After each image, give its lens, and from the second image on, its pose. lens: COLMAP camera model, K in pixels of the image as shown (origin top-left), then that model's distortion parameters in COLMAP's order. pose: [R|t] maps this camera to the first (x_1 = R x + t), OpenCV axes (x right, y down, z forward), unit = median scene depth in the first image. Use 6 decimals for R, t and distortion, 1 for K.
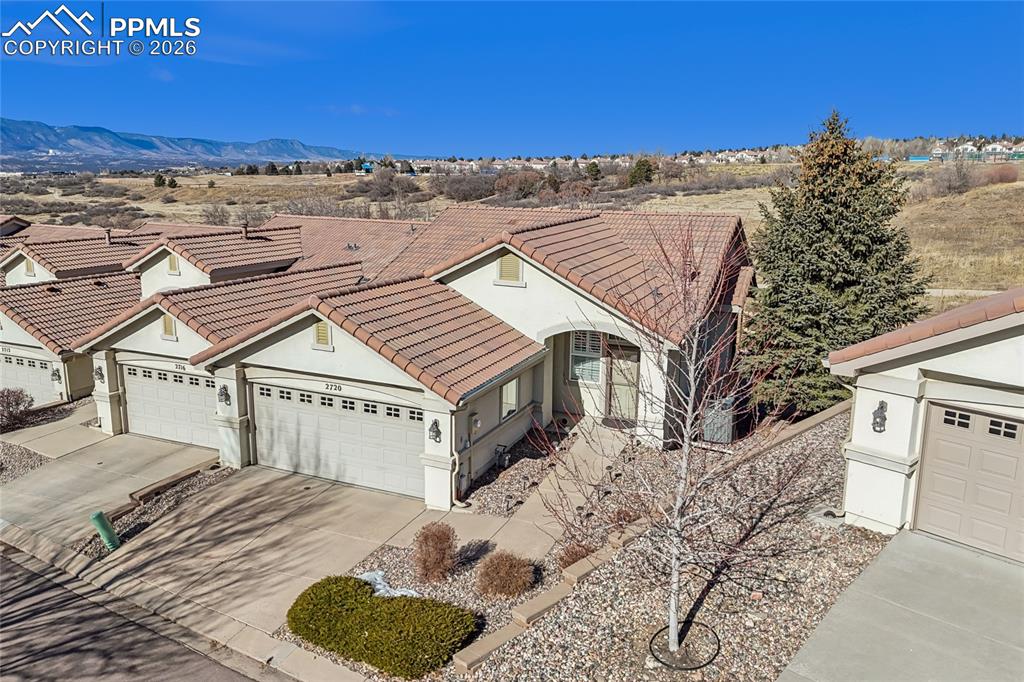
lens RADIAL K [[757.8, 0, 510.5], [0, 757.8, 328.0], [0, 0, 1]] dist [0.091188, -0.100682]
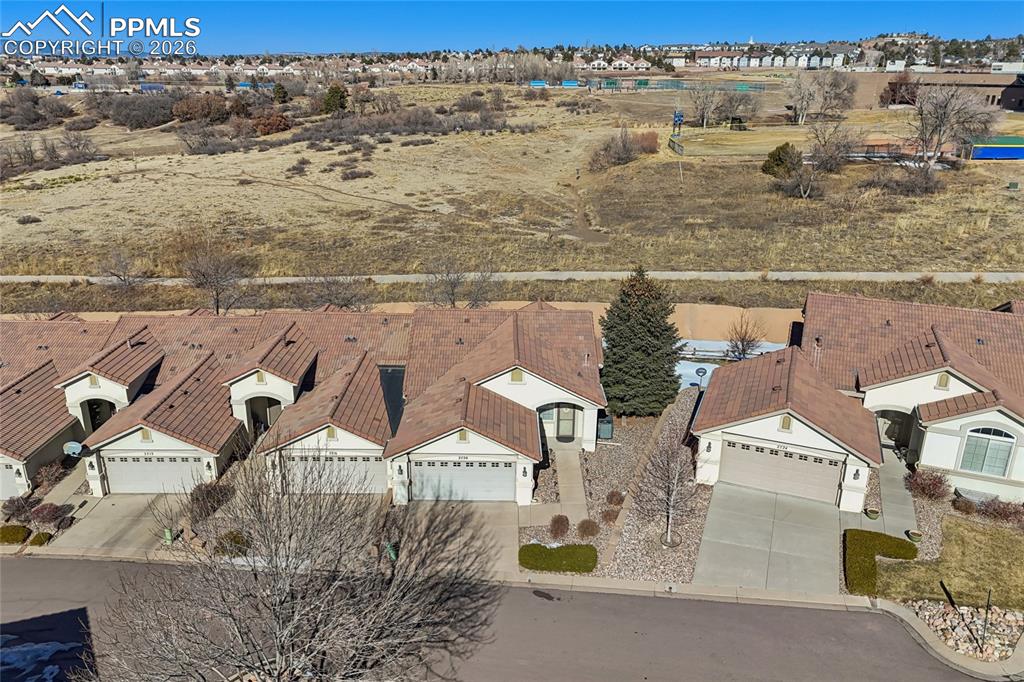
lens RADIAL K [[757.8, 0, 510.5], [0, 757.8, 328.0], [0, 0, 1]] dist [0.091188, -0.100682]
pose [[0.912000, -0.132127, 0.388328, -0.824742], [0.081045, 0.986082, 0.145172, -0.527643], [-0.402104, -0.100925, 0.910015, -0.832833]]
